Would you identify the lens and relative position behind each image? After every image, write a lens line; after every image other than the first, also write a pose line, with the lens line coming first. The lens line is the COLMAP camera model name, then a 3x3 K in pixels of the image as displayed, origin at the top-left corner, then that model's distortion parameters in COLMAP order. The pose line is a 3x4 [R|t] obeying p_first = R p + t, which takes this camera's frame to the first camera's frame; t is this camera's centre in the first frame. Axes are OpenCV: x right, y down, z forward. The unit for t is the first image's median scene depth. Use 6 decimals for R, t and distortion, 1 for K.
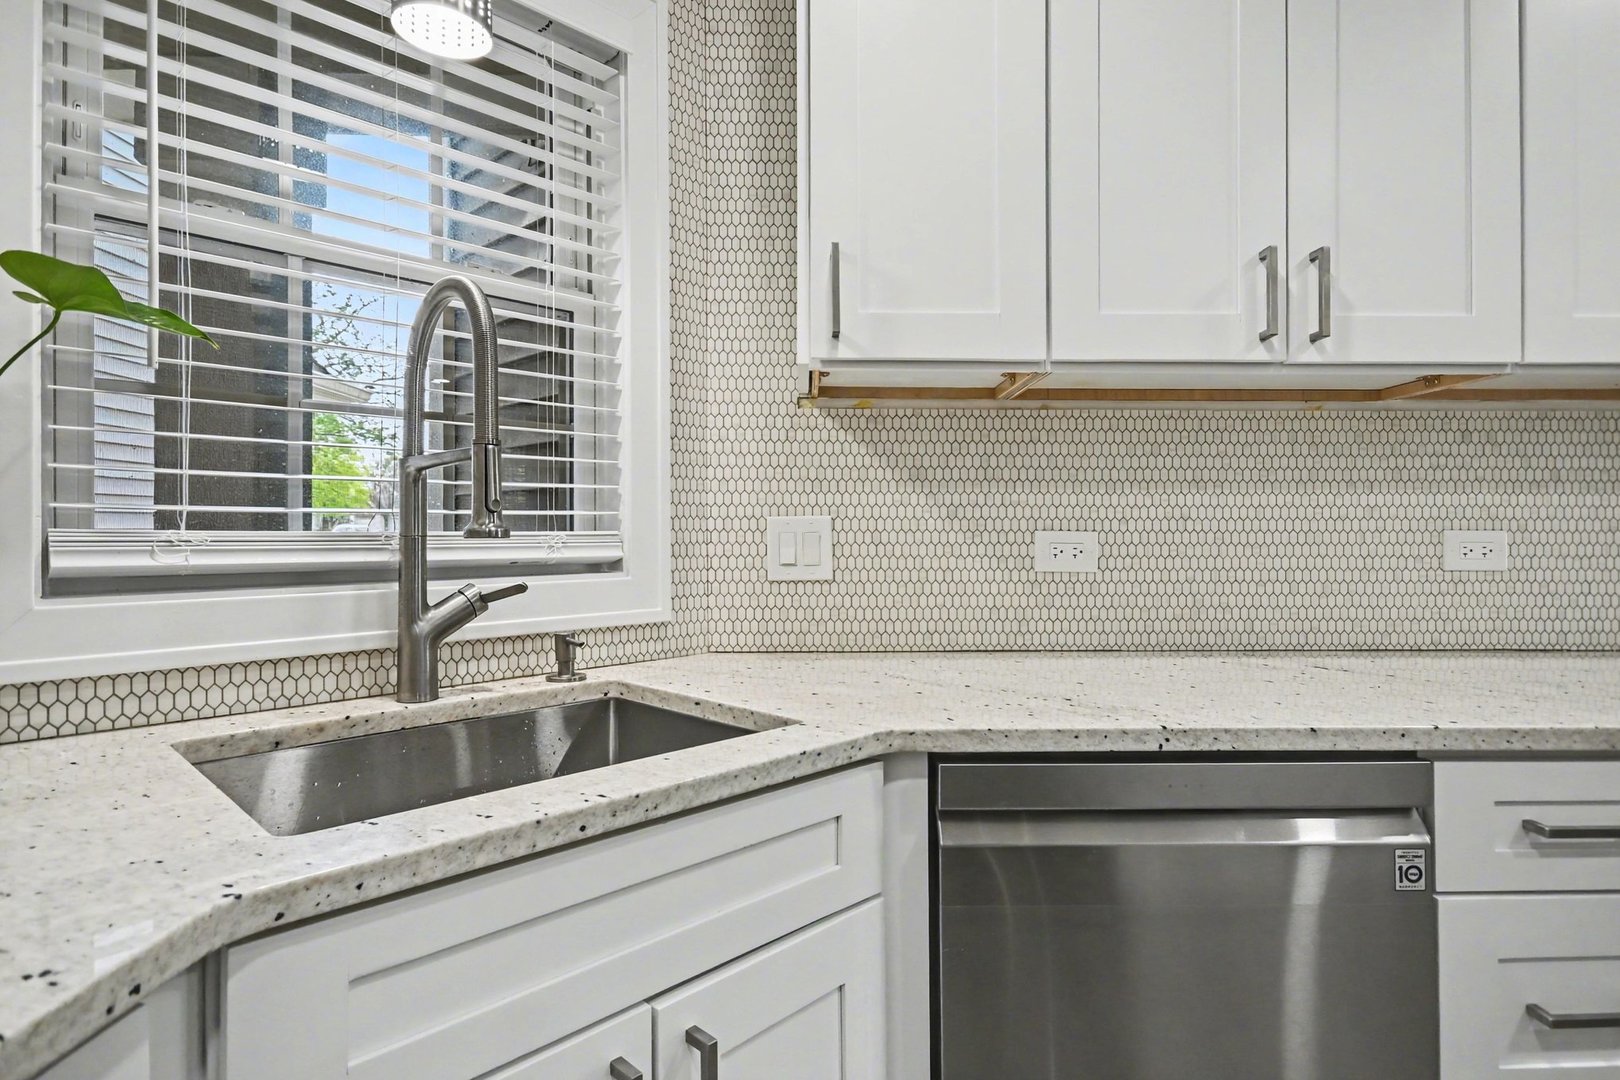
lens RADIAL K [[696.5, 0, 810.0], [0, 696.5, 540.0], [0, 0, 1]] dist [0.000721, 0.000117]
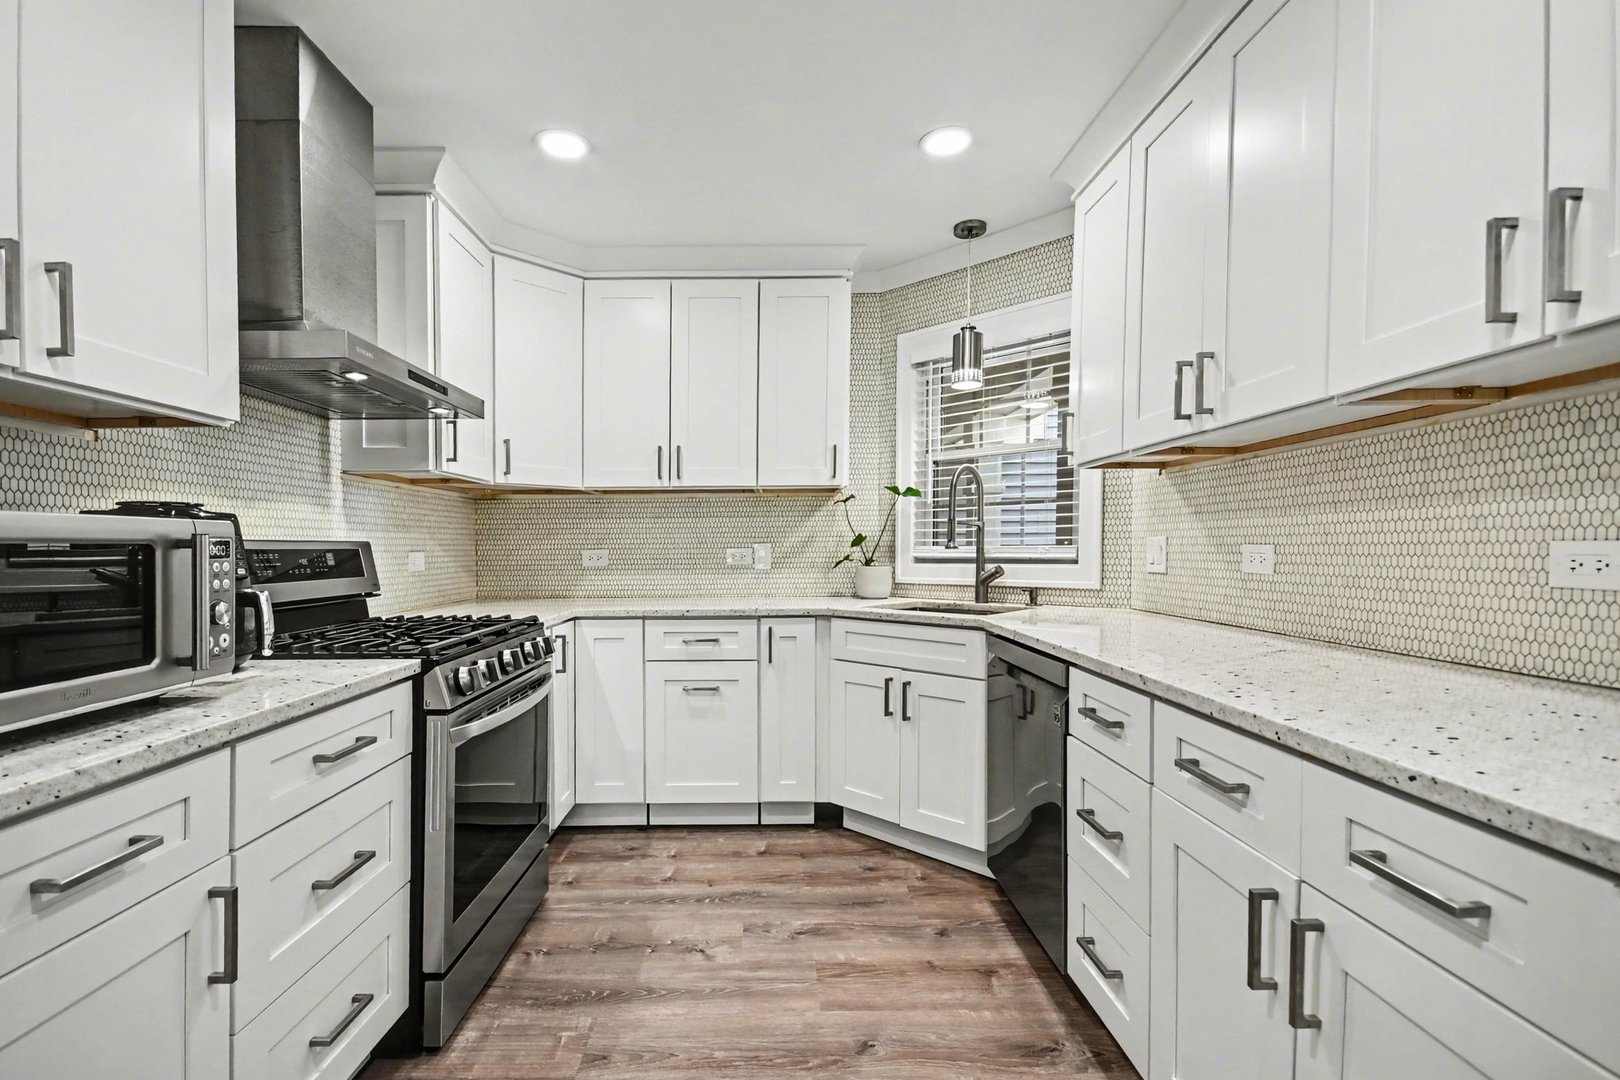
lens RADIAL K [[711.2, 0, 777.5], [0, 711.2, 561.5], [0, 0, 1]] dist [-0.013198, 0.000292]
pose [[0.003908, 0.016750, -0.999852, 1.771718], [-0.002426, 0.999857, 0.016741, -0.000237], [0.999989, 0.002360, 0.003948, 0.032958]]
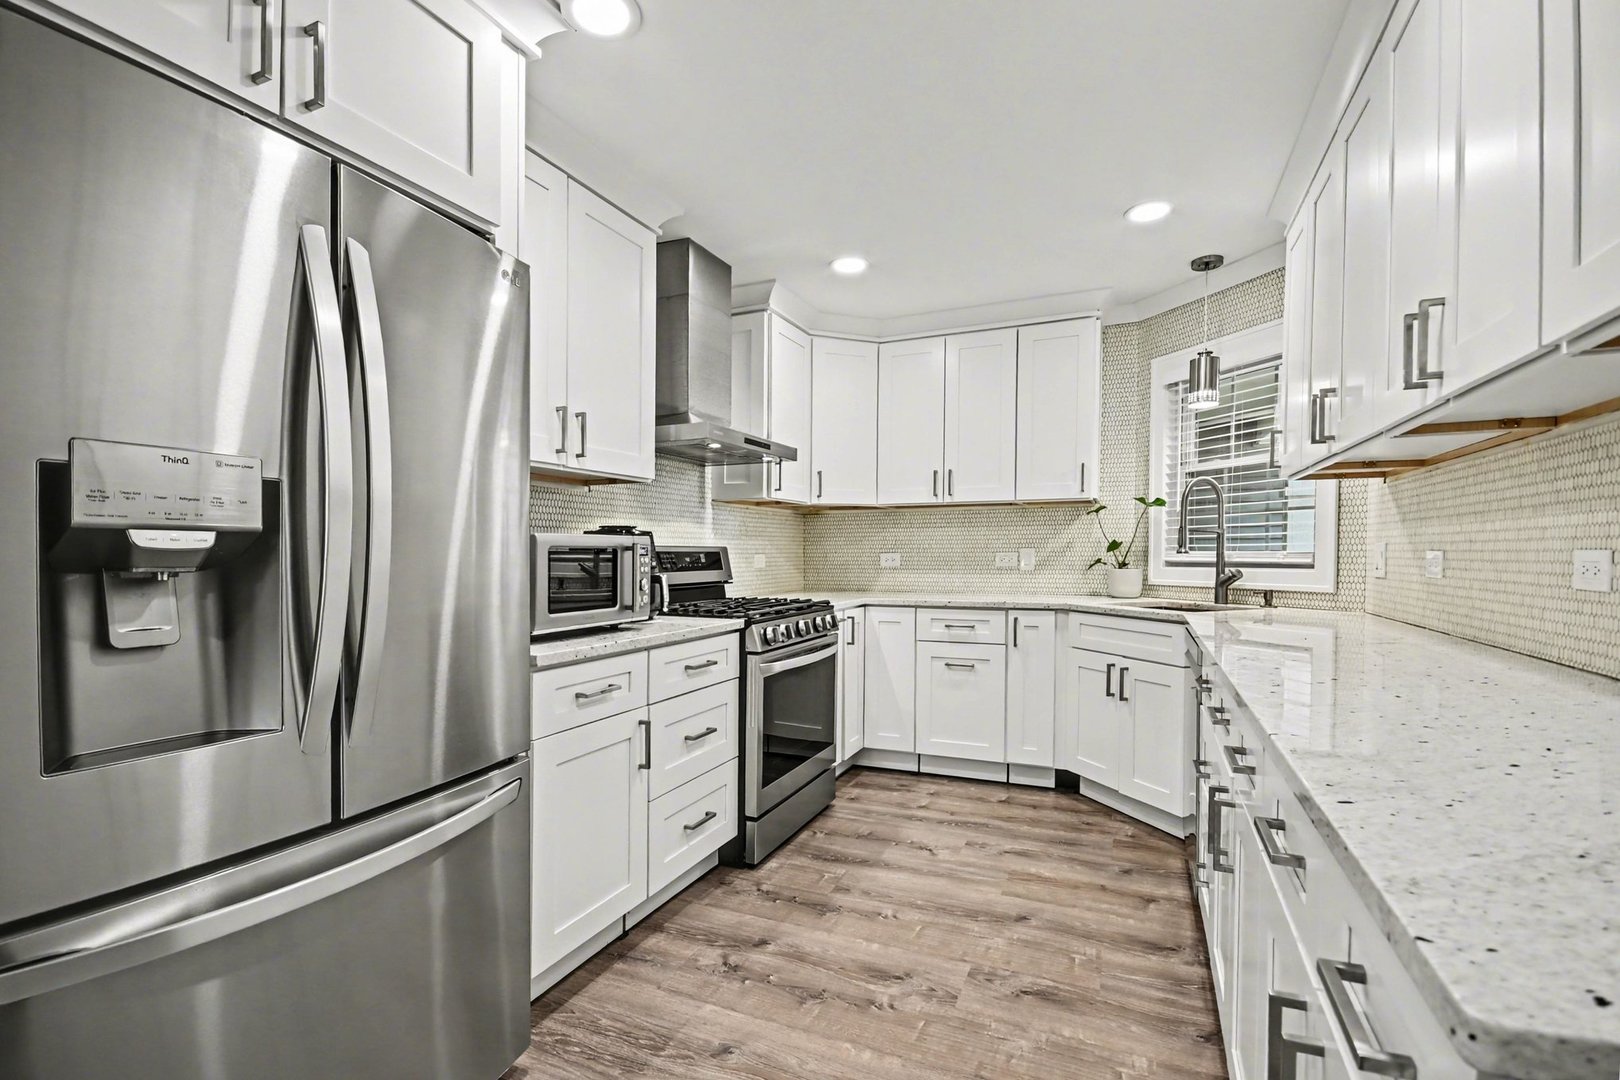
lens RADIAL K [[720.5, 0, 841.6], [0, 720.5, 543.4], [0, 0, 1]] dist [0.001584, 0.000445]
pose [[-0.386098, -0.012937, -0.922367, 2.273974], [-0.006483, 0.999915, -0.011311, -0.003693], [0.922435, 0.001613, -0.386149, 0.422841]]
